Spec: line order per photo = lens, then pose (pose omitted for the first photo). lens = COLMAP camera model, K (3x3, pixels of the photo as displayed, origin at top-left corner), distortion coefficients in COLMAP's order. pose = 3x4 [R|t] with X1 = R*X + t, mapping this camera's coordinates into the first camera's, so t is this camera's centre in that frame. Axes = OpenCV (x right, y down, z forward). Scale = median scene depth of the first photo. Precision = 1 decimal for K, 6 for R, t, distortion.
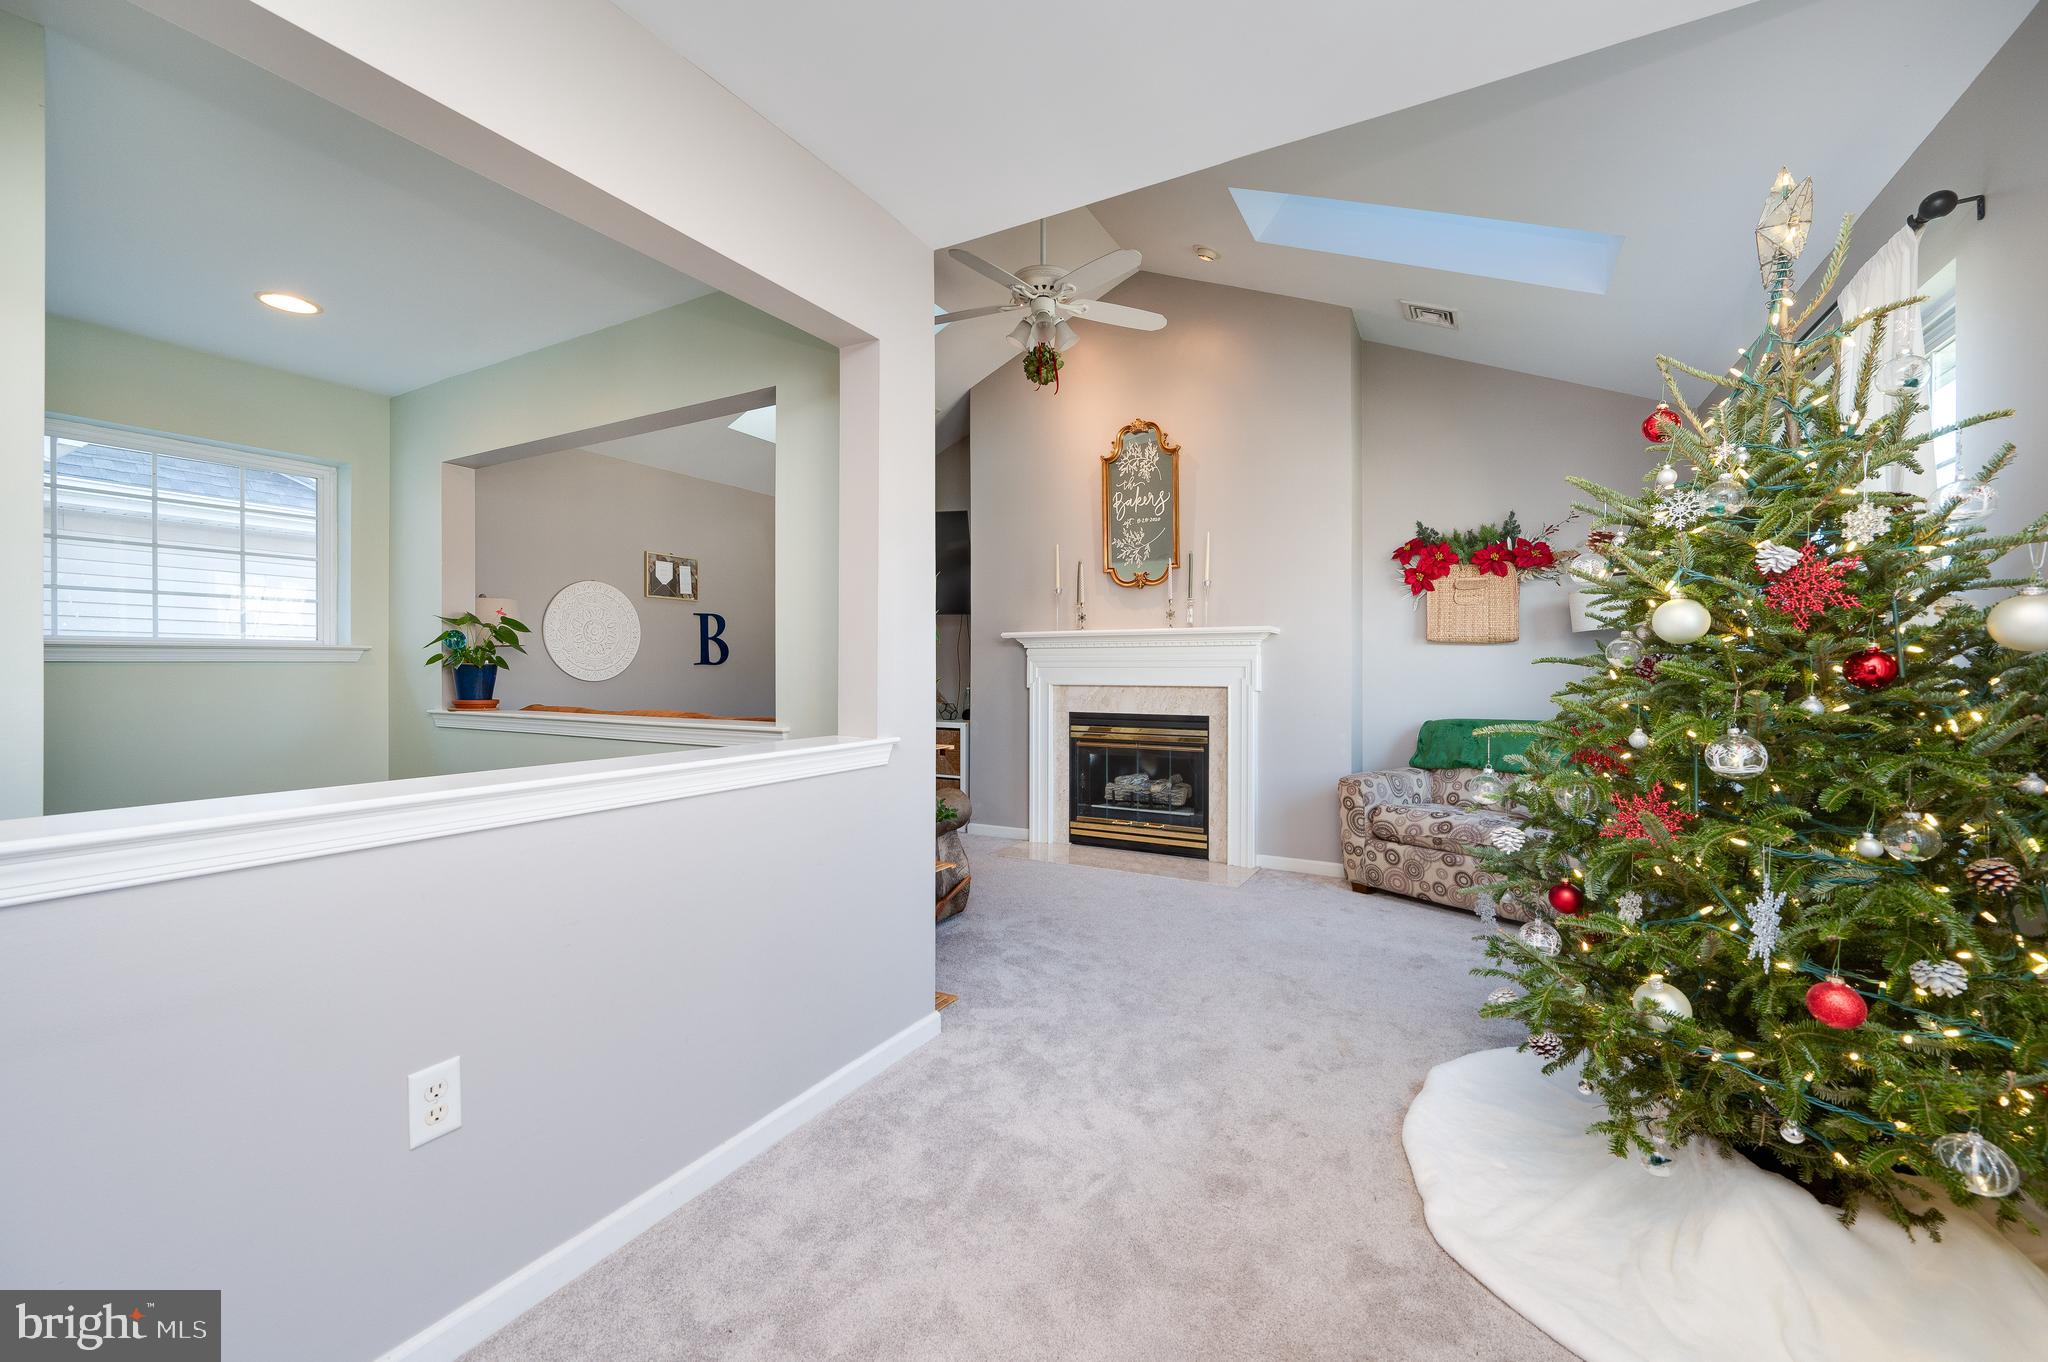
lens RADIAL K [[810.8, 0, 1023.7], [0, 810.8, 666.8], [0, 0, 1]] dist [-0.001133, -0.000203]
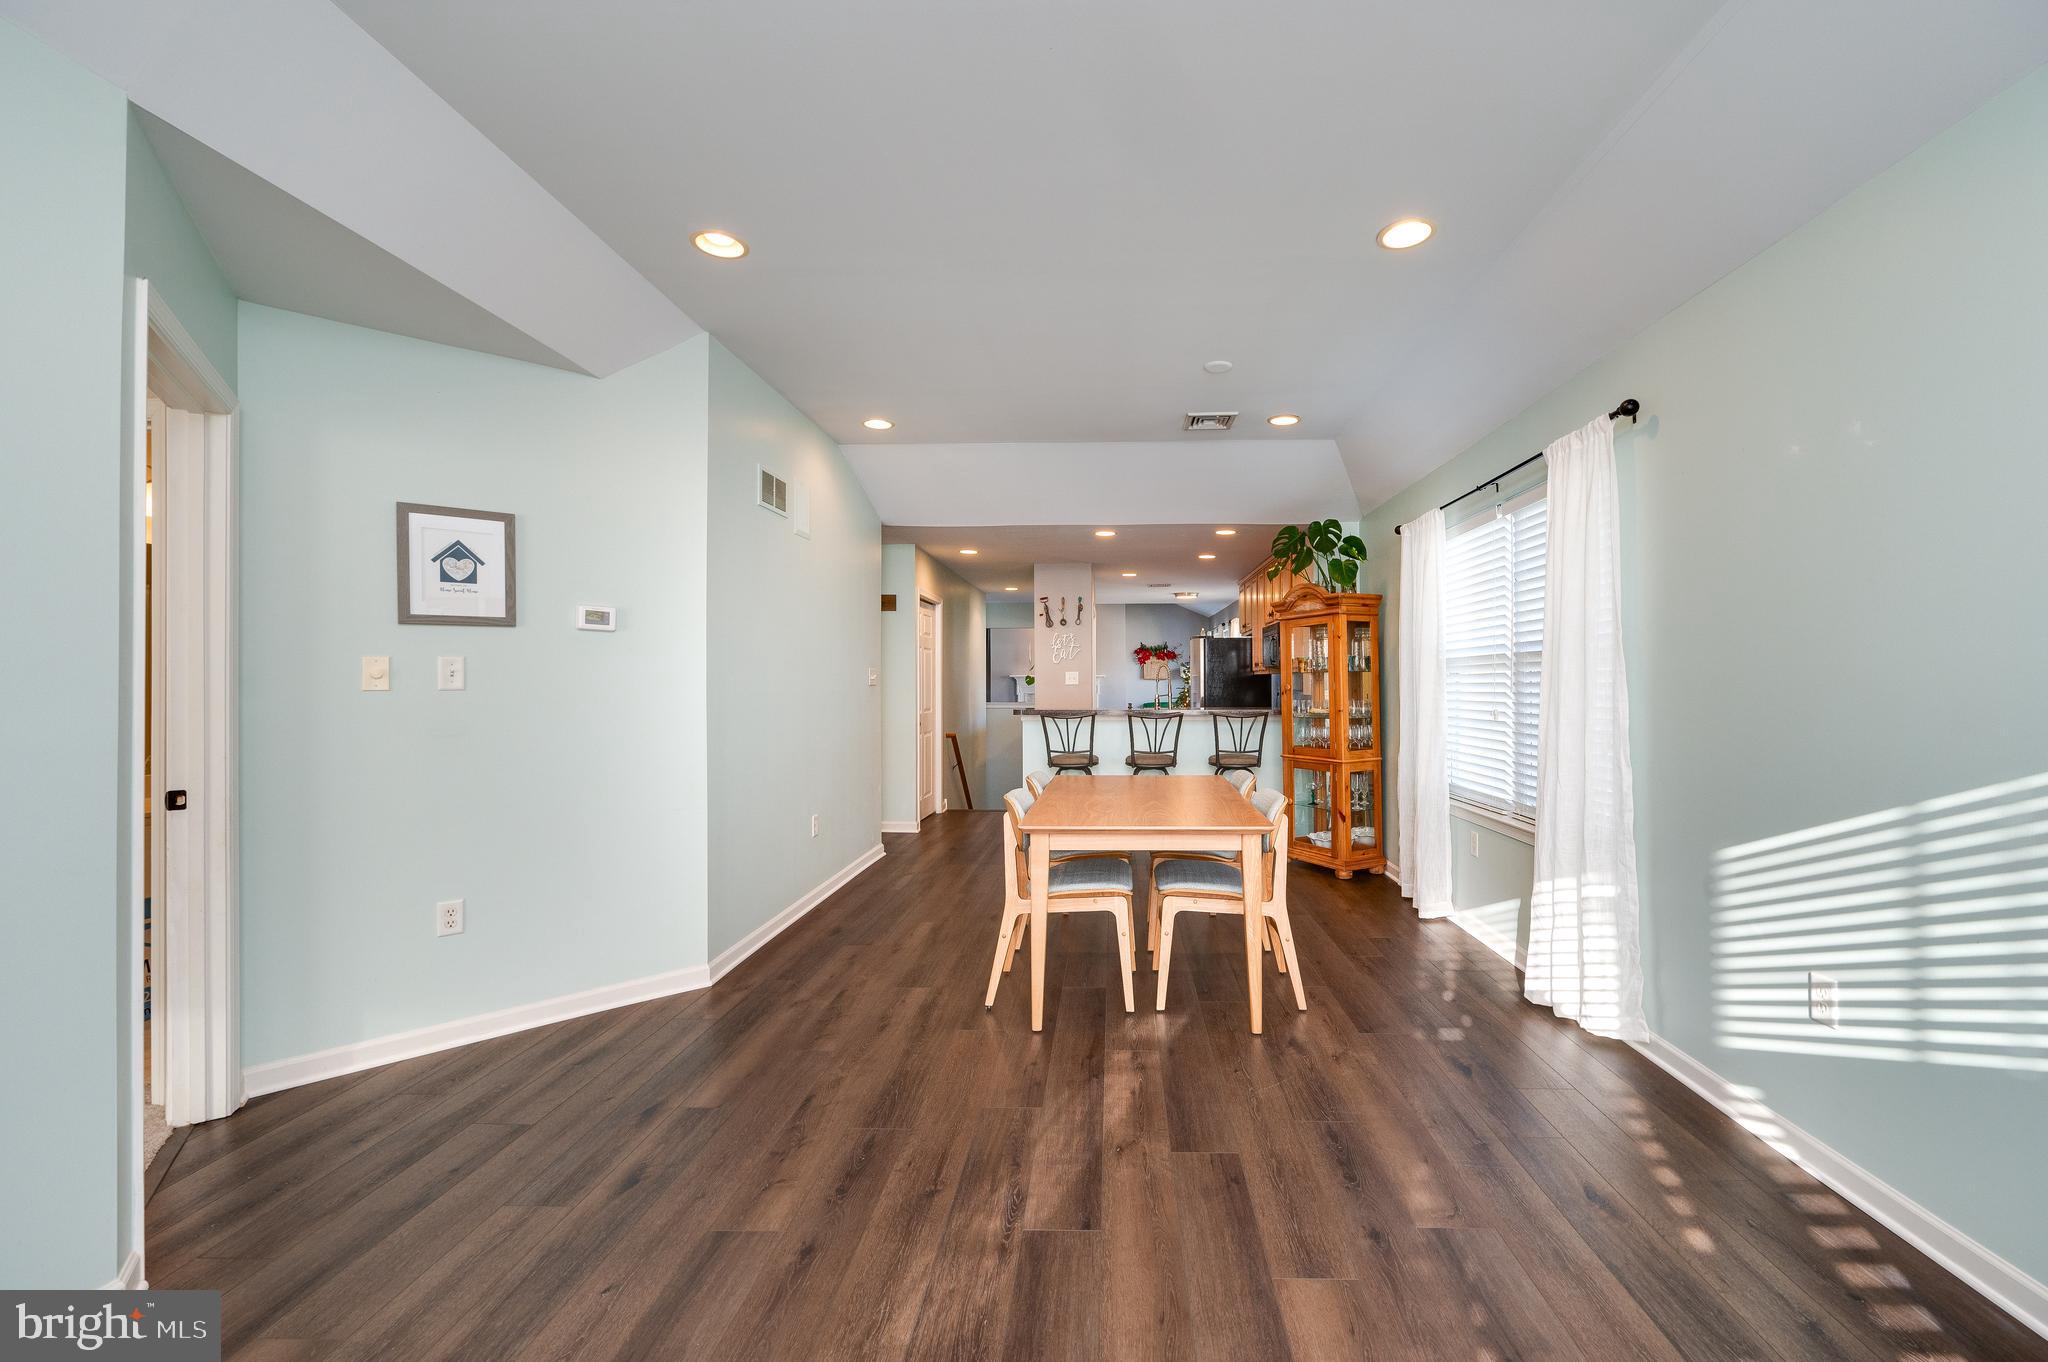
lens RADIAL K [[820.4, 0, 1027.9], [0, 820.4, 674.7], [0, 0, 1]] dist [-0.000257, -0.000172]
pose [[0.915491, -0.002905, 0.402328, -1.302694], [0.005244, 0.999975, -0.004713, -0.038615], [-0.402304, 0.006425, 0.915483, -1.903031]]
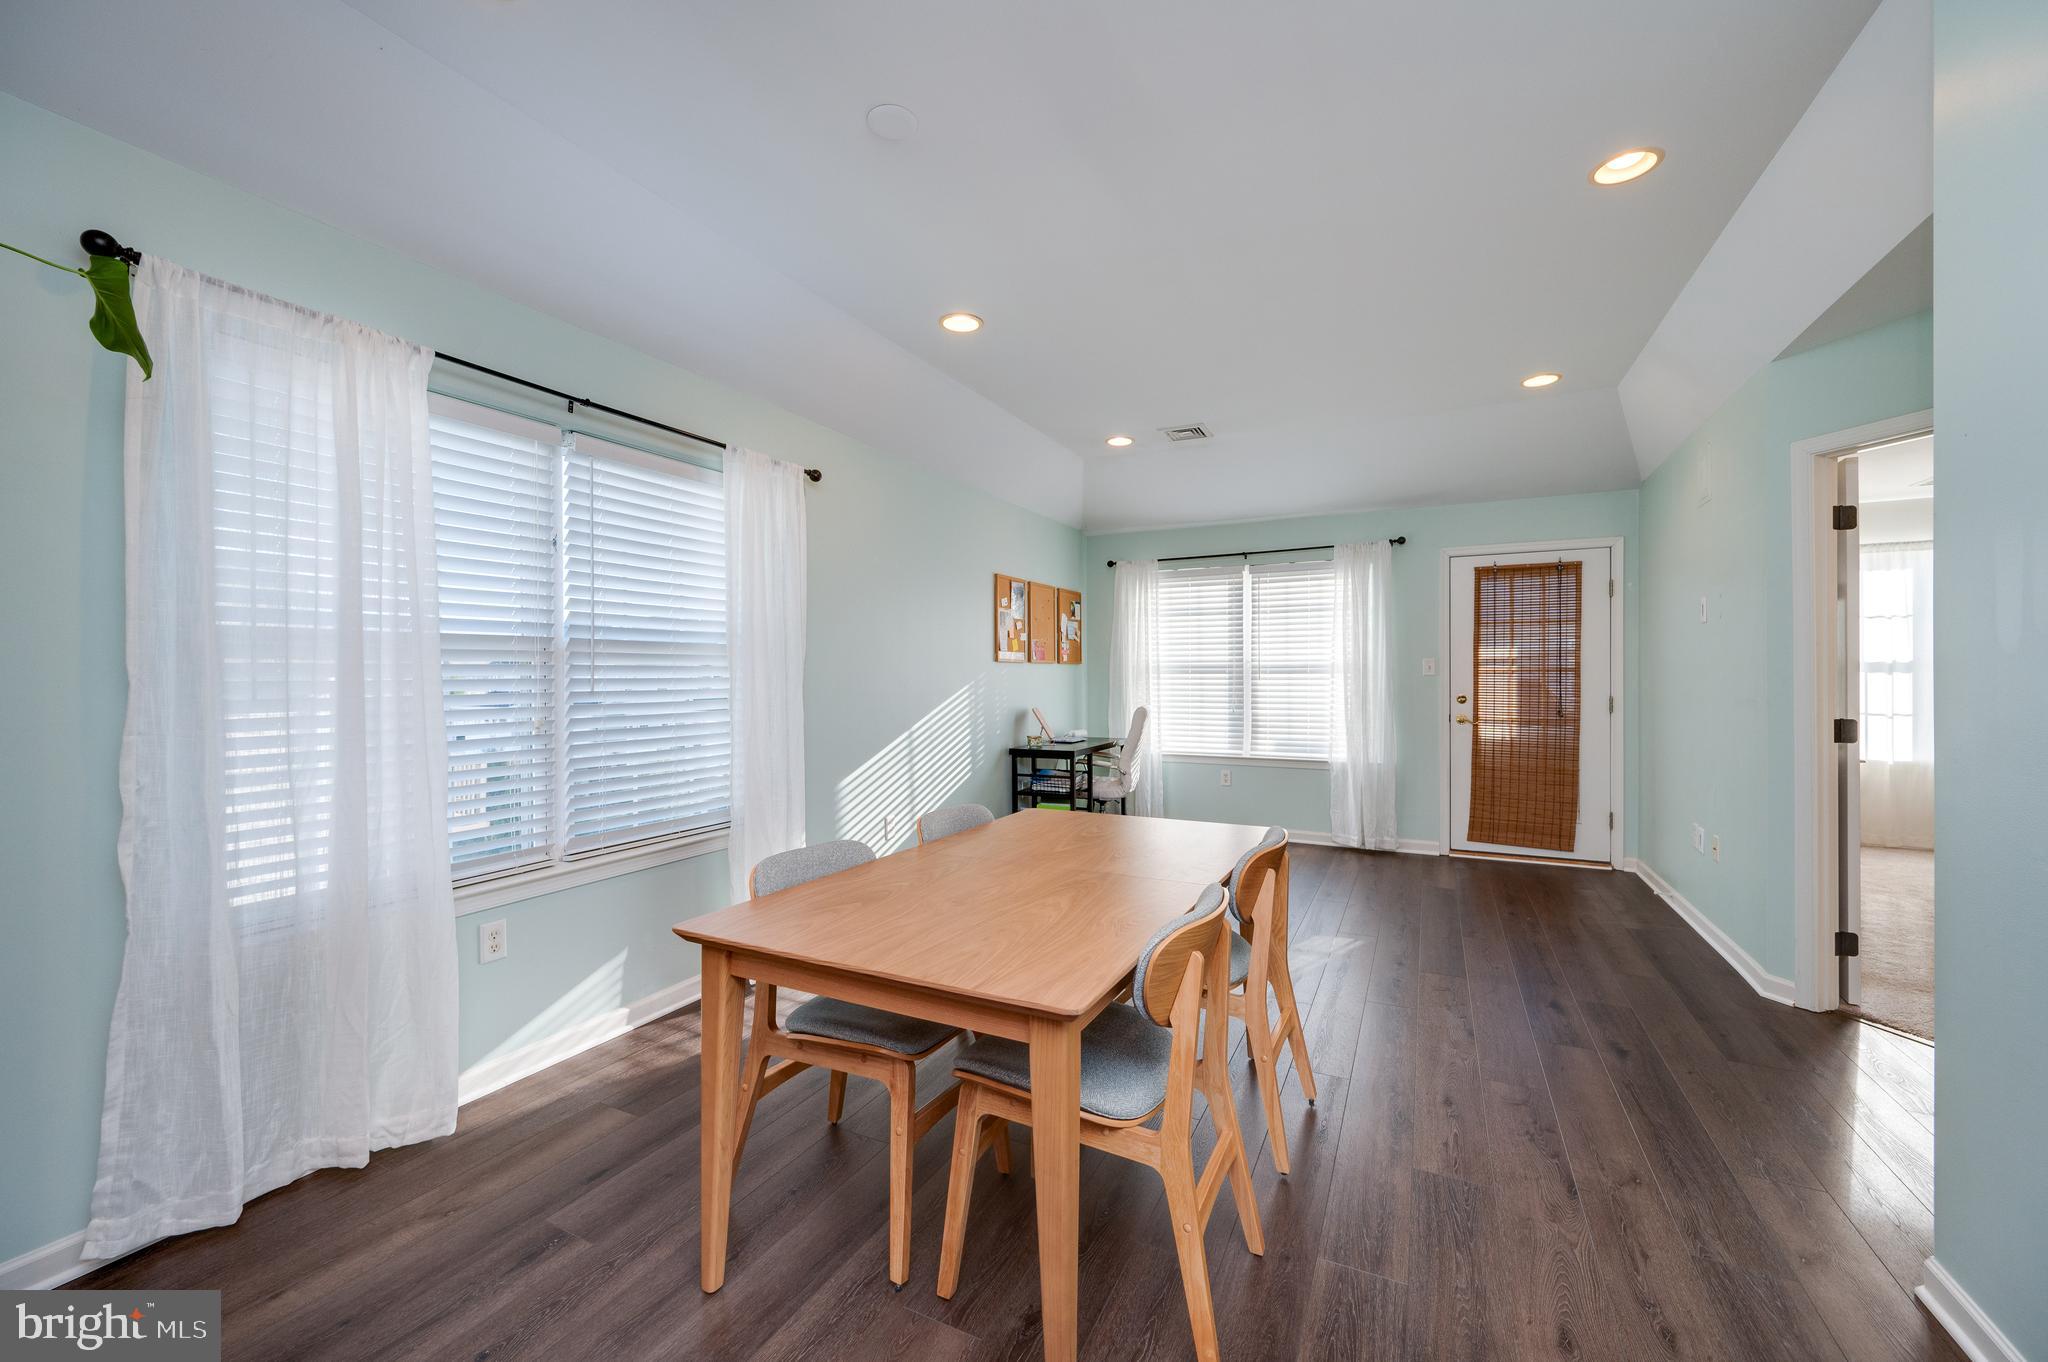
lens RADIAL K [[804.5, 0, 1027.1], [0, 804.5, 678.4], [0, 0, 1]] dist [-0.002224, -0.000491]
pose [[-0.998424, 0.005417, -0.055851, -0.853135], [0.005558, 0.999982, -0.002370, -0.034028], [0.055837, -0.002677, -0.998436, -0.766637]]
